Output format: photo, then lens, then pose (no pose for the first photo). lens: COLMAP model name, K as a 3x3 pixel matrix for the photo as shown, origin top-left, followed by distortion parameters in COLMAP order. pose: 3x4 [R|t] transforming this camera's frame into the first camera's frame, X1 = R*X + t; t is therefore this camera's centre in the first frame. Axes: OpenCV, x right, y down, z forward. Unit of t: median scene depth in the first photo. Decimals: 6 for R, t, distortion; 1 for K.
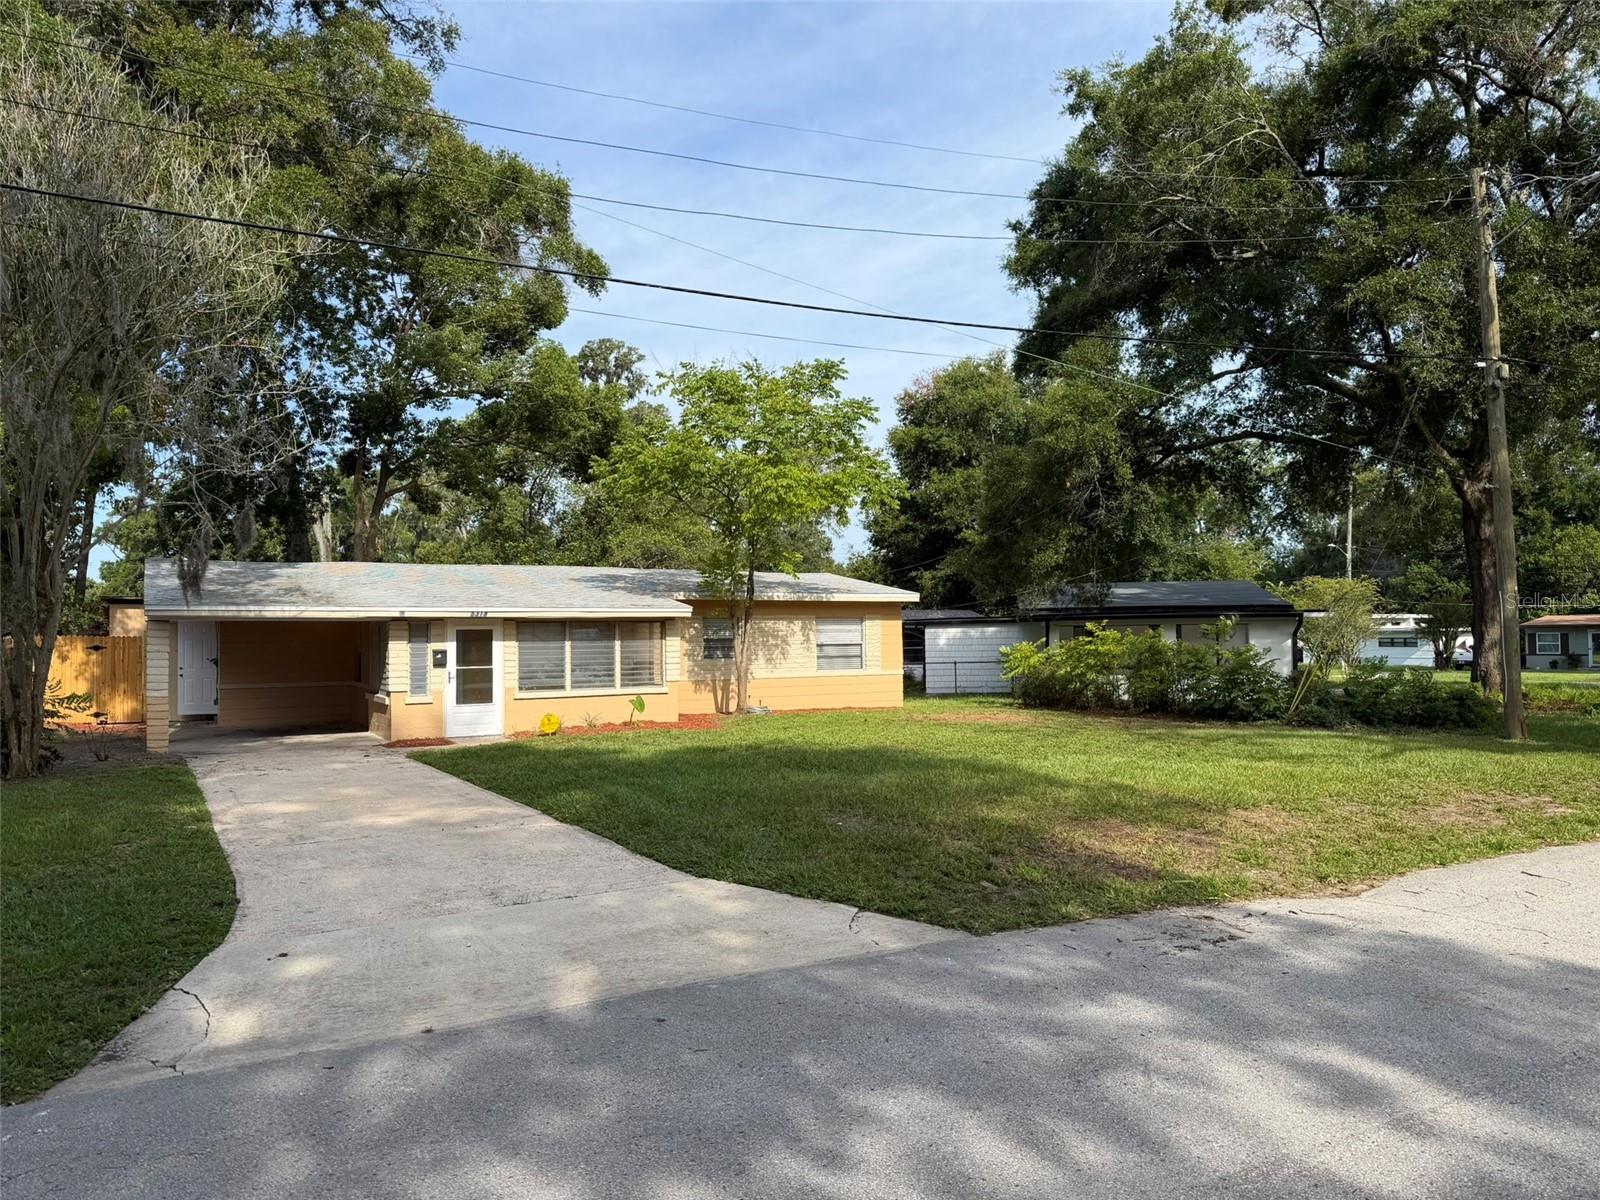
lens RADIAL K [[1099.0, 0, 793.3], [0, 1099.0, 600.1], [0, 0, 1]] dist [0.012160, -0.018312]
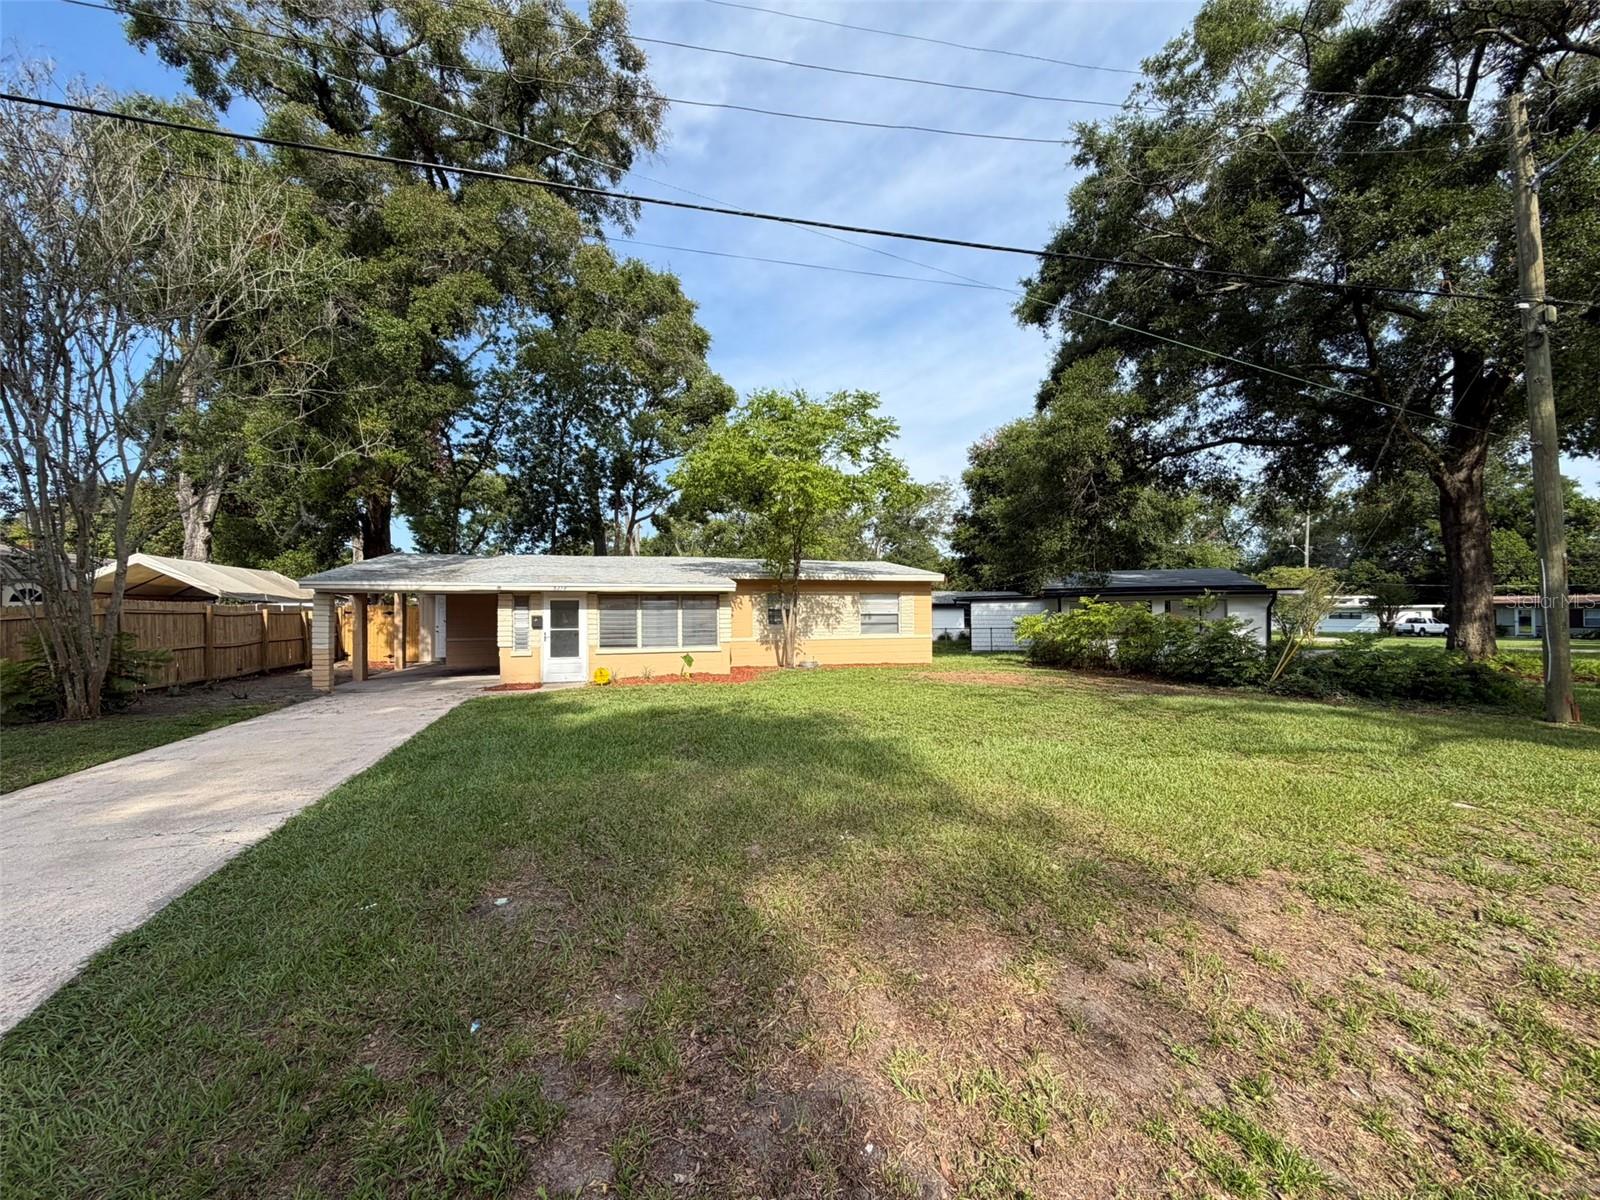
lens RADIAL K [[638.8, 0, 800.6], [0, 638.8, 600.5], [0, 0, 1]] dist [-0.001438, 0.000260]
pose [[0.981048, 0.002870, -0.193742, 0.096192], [0.000854, 0.999817, 0.019134, 0.009789], [0.193761, -0.018937, 0.980866, 0.240037]]
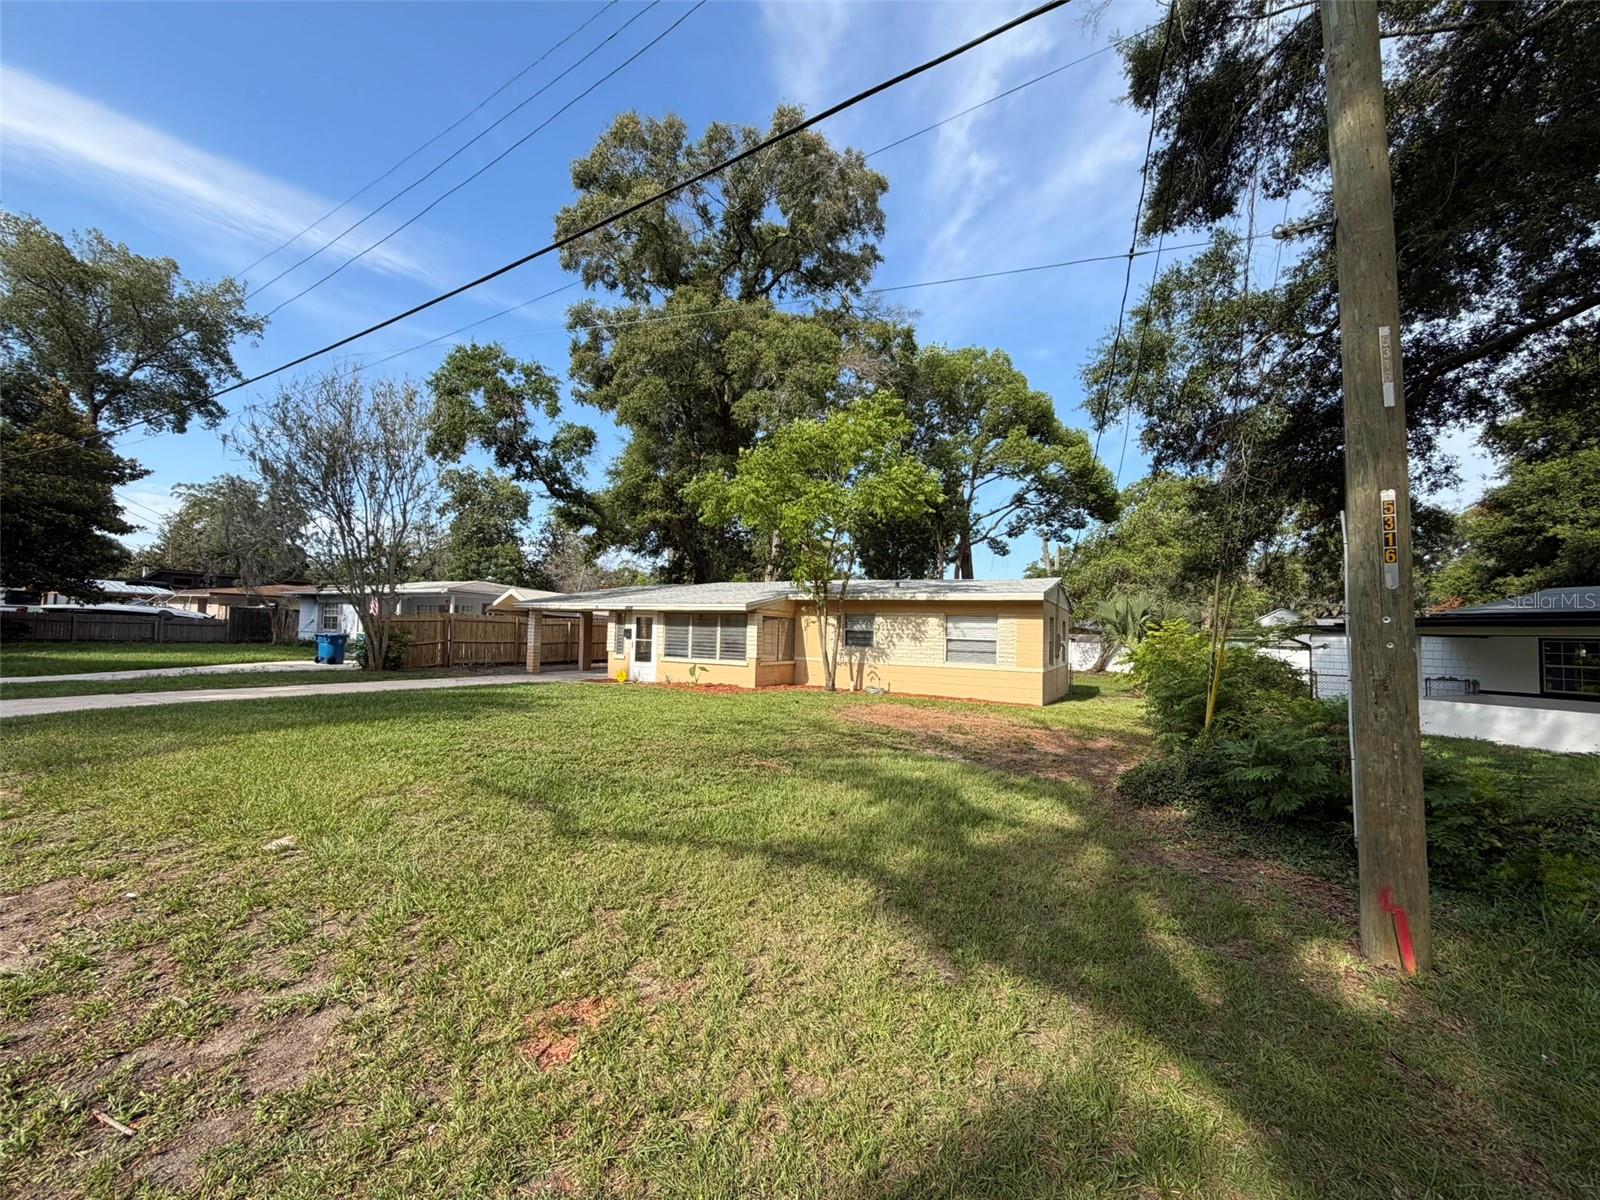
lens RADIAL K [[638.8, 0, 794.8], [0, 638.8, 593.2], [0, 0, 1]] dist [-0.001438, 0.000260]
pose [[0.558146, -0.021440, -0.829465, 0.470366], [-0.007427, 0.999497, -0.030832, 0.014529], [0.829709, 0.023370, 0.557706, 0.494753]]
